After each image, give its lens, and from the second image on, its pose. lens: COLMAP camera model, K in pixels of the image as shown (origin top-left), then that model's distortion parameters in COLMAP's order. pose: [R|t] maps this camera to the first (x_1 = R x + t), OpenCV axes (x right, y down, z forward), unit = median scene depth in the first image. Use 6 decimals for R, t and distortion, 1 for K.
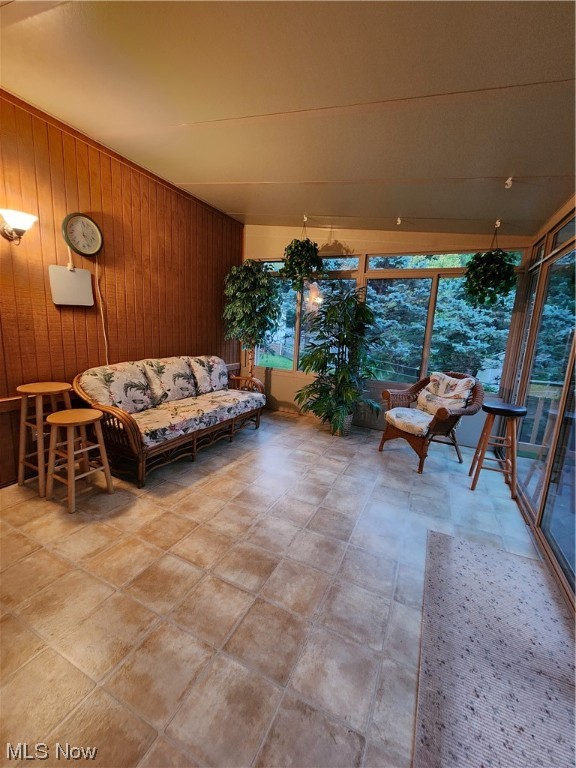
lens RADIAL K [[315.3, 0, 285.3], [0, 315.3, 384.8], [0, 0, 1]] dist [-0.003595, -0.000765]
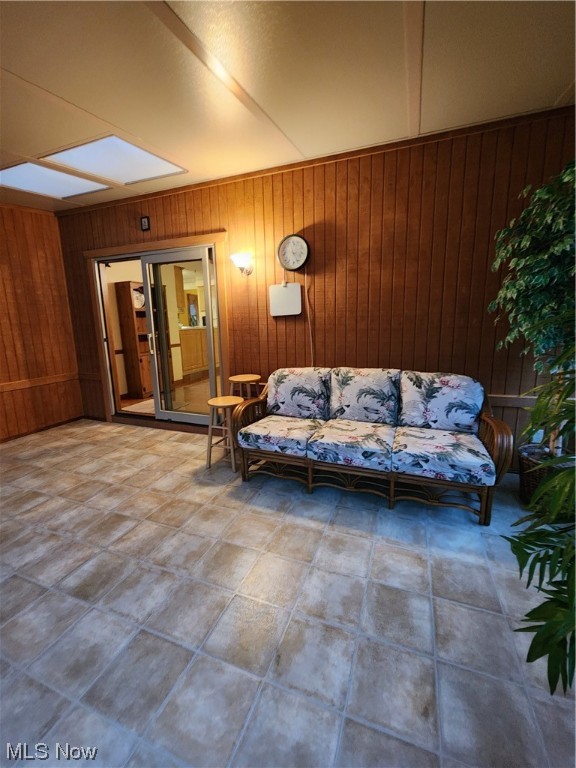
lens RADIAL K [[315.3, 0, 289.9], [0, 315.3, 381.9], [0, 0, 1]] dist [-0.003595, -0.000765]
pose [[0.083130, 0.130333, -0.987979, 0.504467], [-0.160950, 0.980151, 0.115758, -0.136146], [0.983455, 0.149392, 0.102457, 0.868044]]
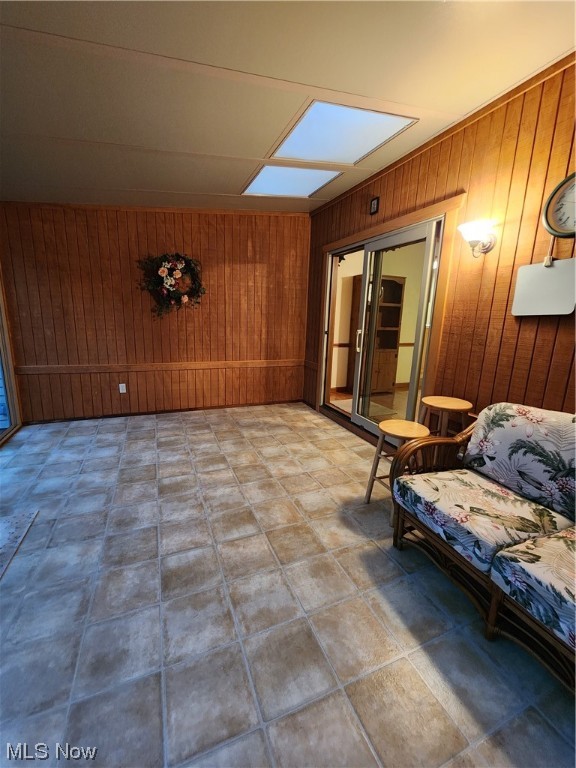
lens RADIAL K [[315.3, 0, 286.9], [0, 315.3, 381.3], [0, 0, 1]] dist [-0.003595, -0.000765]
pose [[-0.661715, 0.076673, -0.745825, 0.220884], [-0.205499, 0.938115, 0.278765, -0.180945], [0.721043, 0.337729, -0.605009, 0.994204]]
